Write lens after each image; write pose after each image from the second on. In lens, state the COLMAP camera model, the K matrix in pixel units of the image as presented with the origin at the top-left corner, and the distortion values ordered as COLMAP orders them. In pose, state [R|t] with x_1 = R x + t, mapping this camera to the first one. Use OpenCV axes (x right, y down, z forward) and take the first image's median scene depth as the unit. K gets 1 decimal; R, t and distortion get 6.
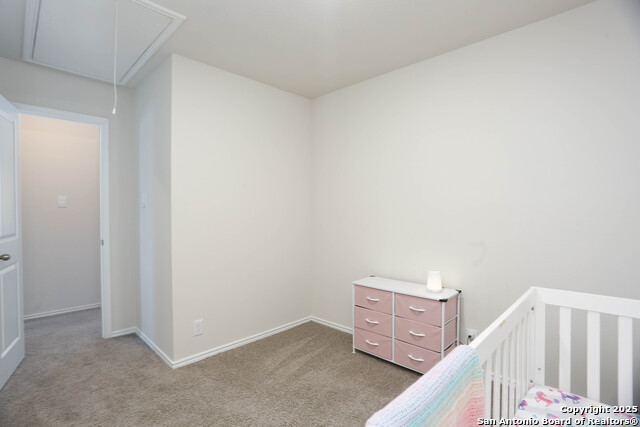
lens RADIAL K [[313.4, 0, 320.7], [0, 313.4, 213.8], [0, 0, 1]] dist [-0.044880, 0.000915]
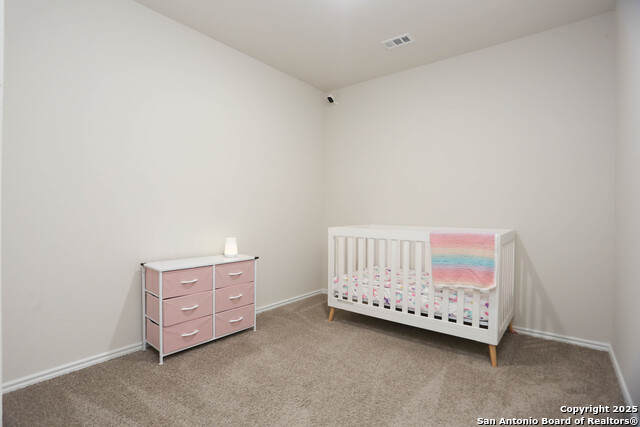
lens RADIAL K [[313.4, 0, 320.7], [0, 313.4, 213.8], [0, 0, 1]] dist [-0.044880, 0.000915]
pose [[-0.106923, 0.004429, 0.994257, -0.745961], [-0.000343, 0.999990, -0.004492, 0.098949], [-0.994267, -0.000821, -0.106920, 0.775931]]
